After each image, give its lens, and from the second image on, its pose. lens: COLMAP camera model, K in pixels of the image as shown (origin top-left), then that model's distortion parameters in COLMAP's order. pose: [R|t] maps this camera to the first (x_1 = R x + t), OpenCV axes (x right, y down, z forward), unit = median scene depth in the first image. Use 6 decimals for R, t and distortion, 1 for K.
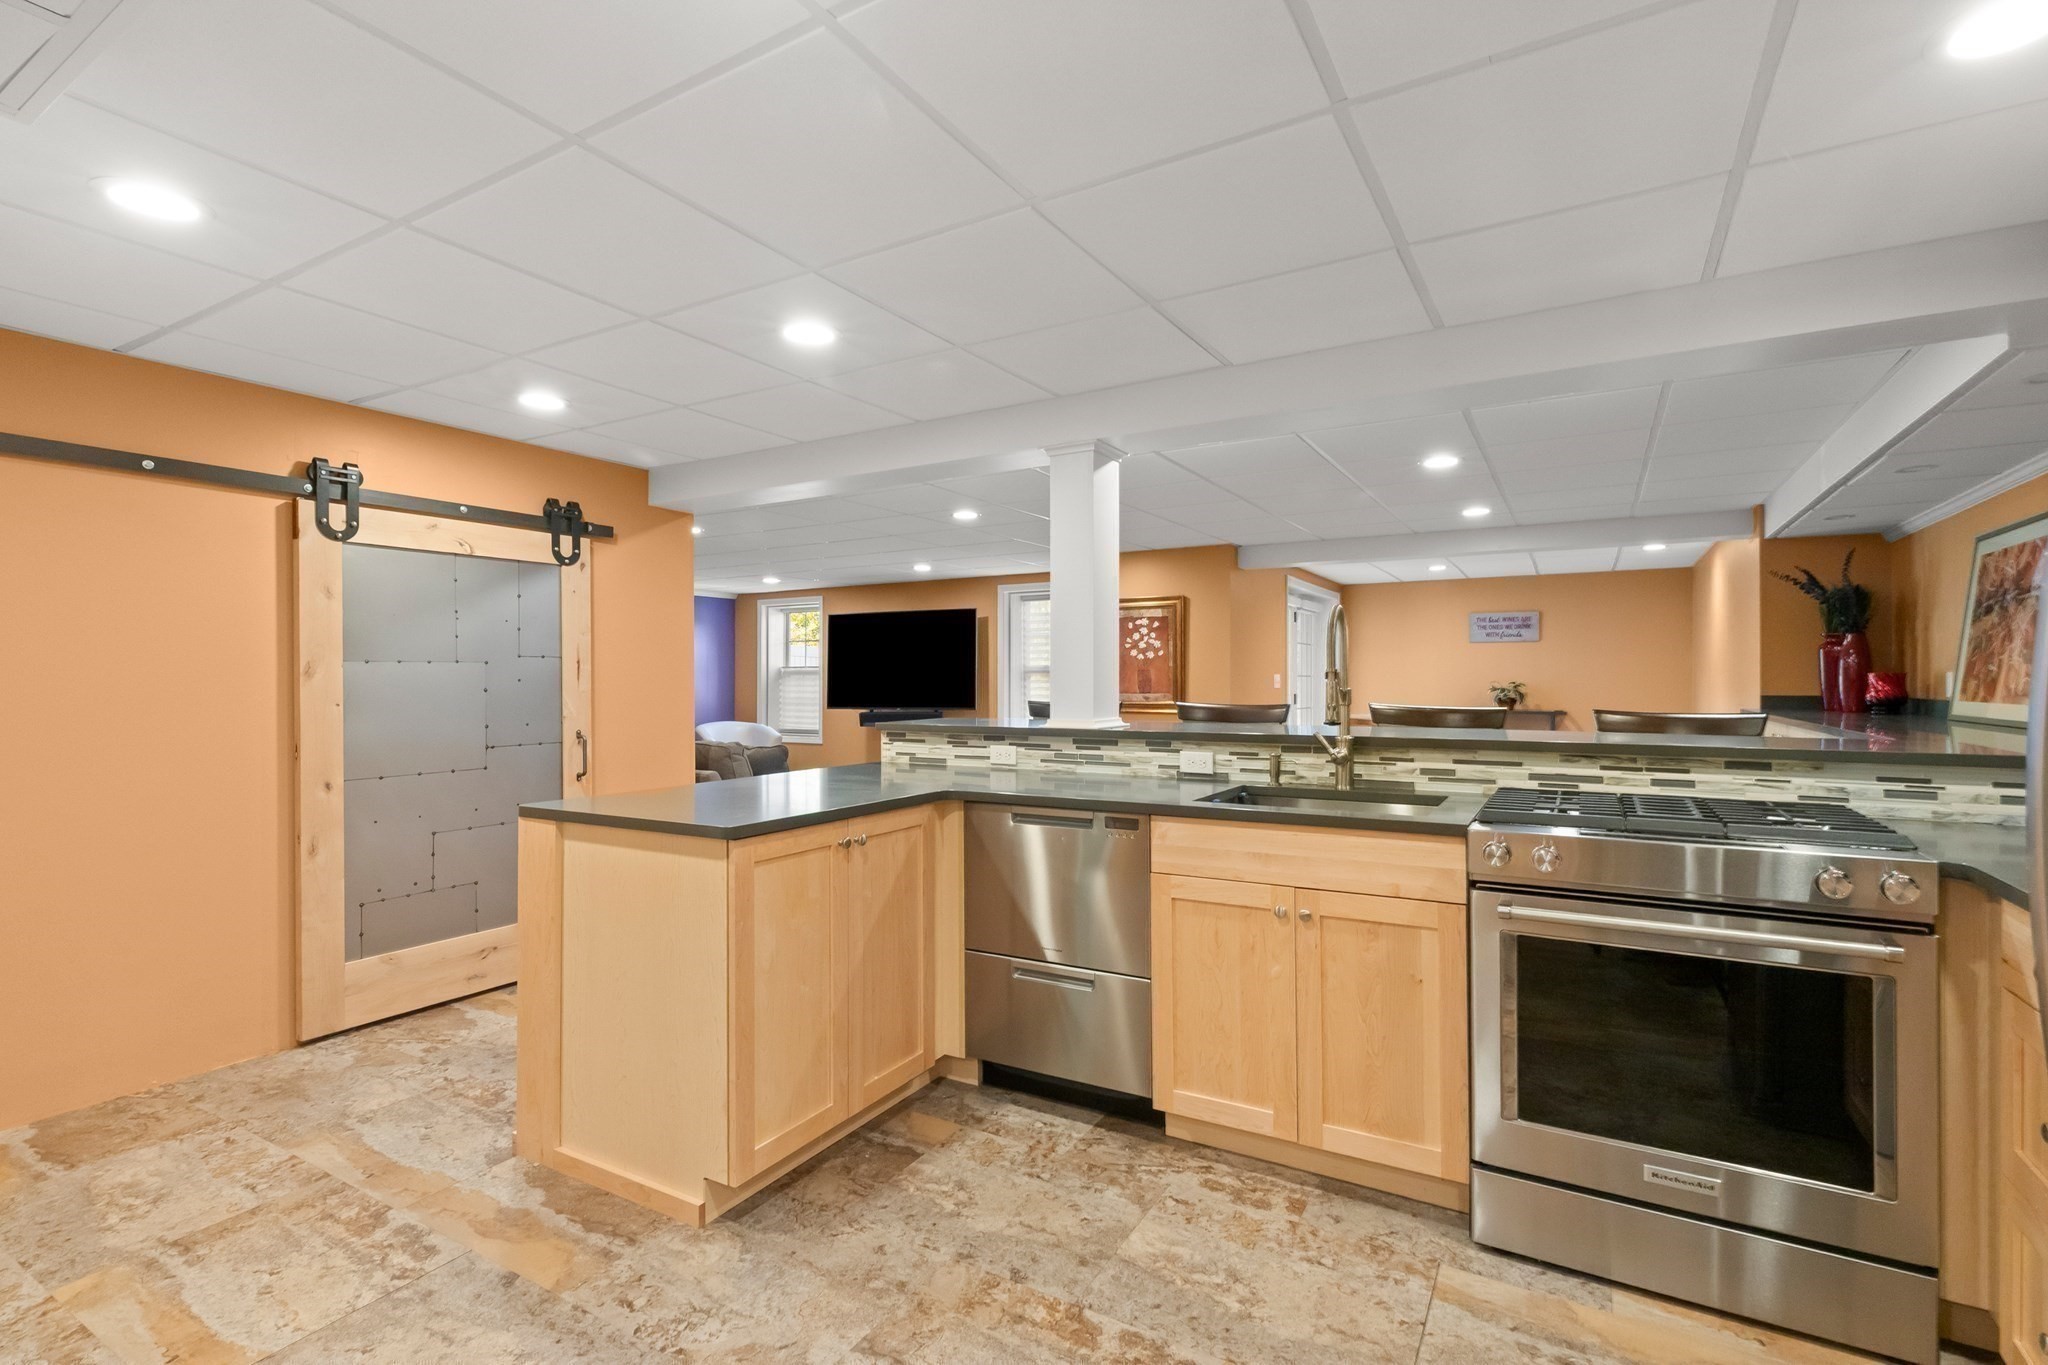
lens RADIAL K [[959.9, 0, 1051.0], [0, 959.9, 672.3], [0, 0, 1]] dist [0.010452, 0.000658]
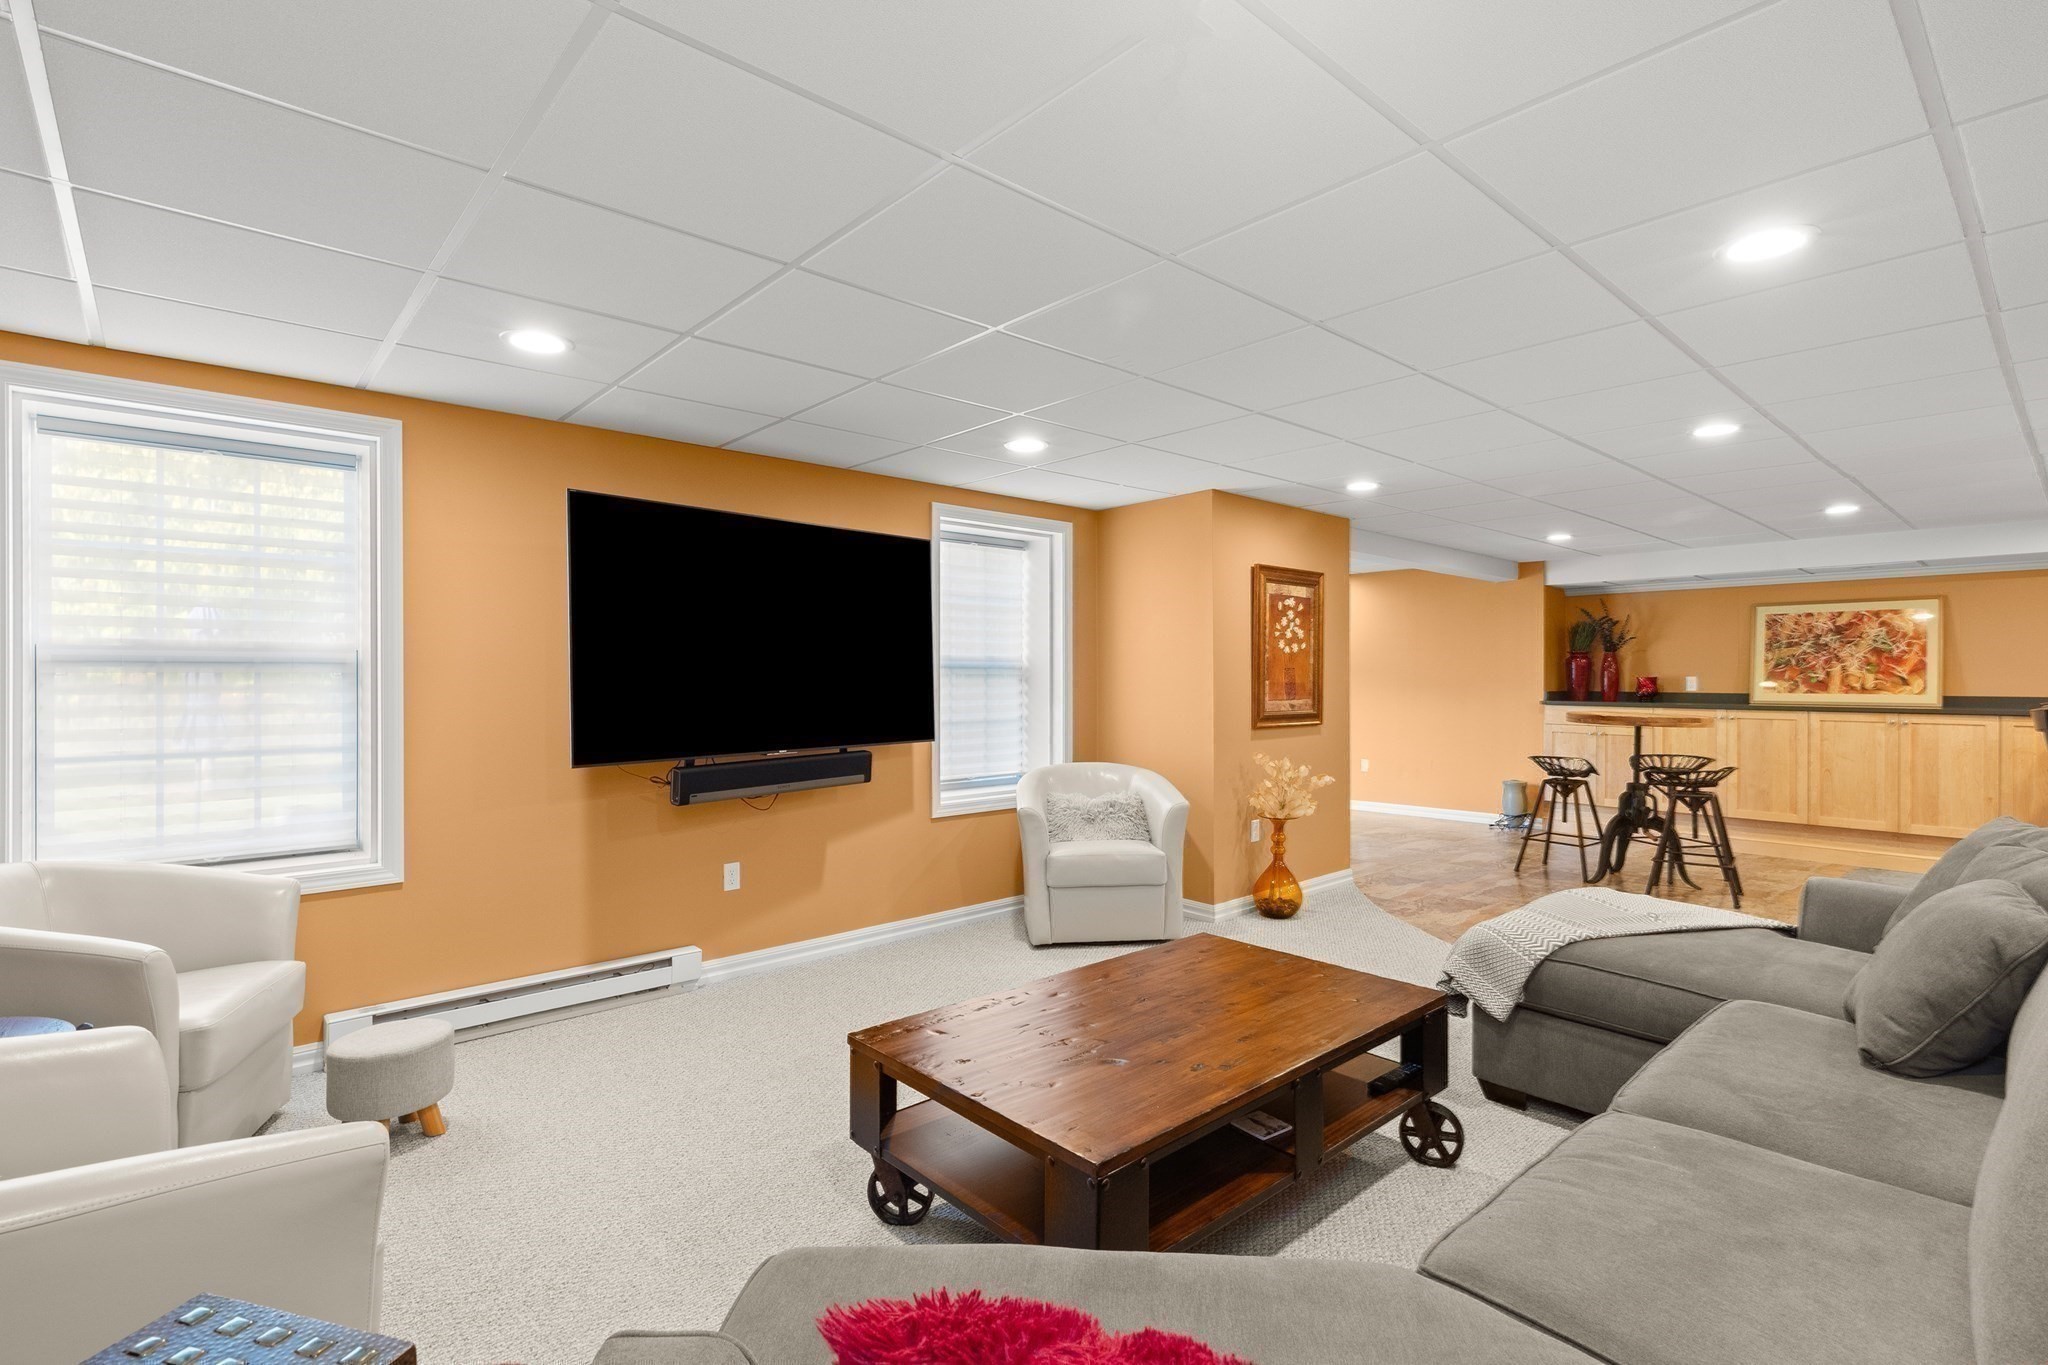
lens RADIAL K [[959.9, 0, 1051.0], [0, 959.9, 672.3], [0, 0, 1]] dist [0.010452, 0.000658]
pose [[0.287142, 0.005970, 0.957869, -1.310926], [-0.008586, 0.999956, -0.003658, 0.010058], [-0.957849, -0.007174, 0.287181, 1.918354]]
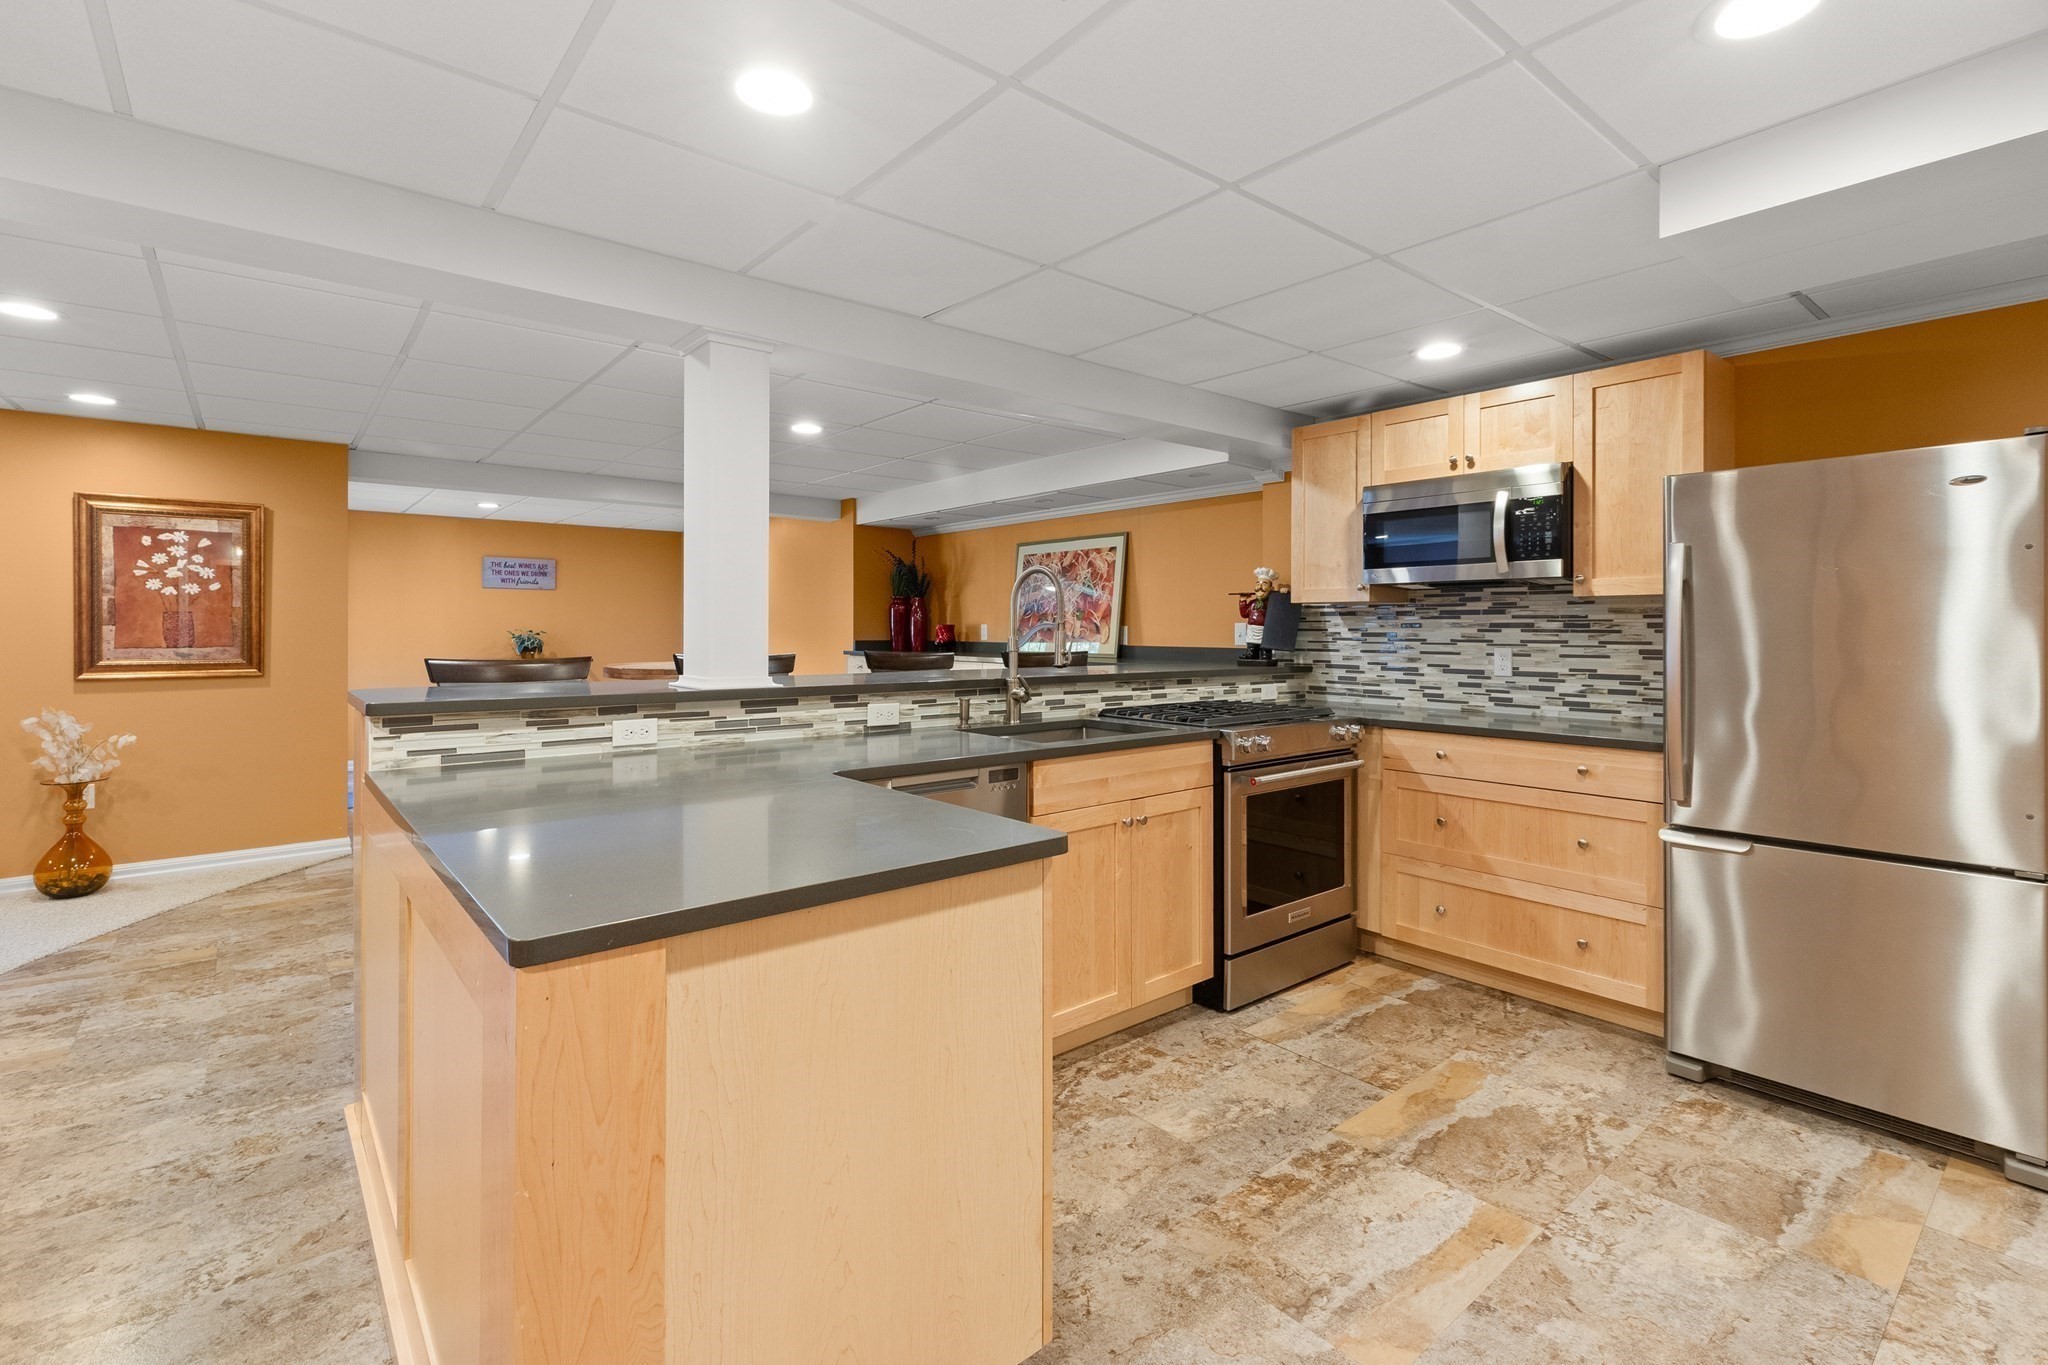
lens RADIAL K [[935.8, 0, 1030.0], [0, 935.8, 639.6], [0, 0, 1]] dist [0.000161, -0.000537]
pose [[0.339758, -0.008243, 0.940477, -0.601196], [-0.010609, 0.999864, 0.012596, 0.004923], [-0.940453, -0.014257, 0.339625, 0.483471]]
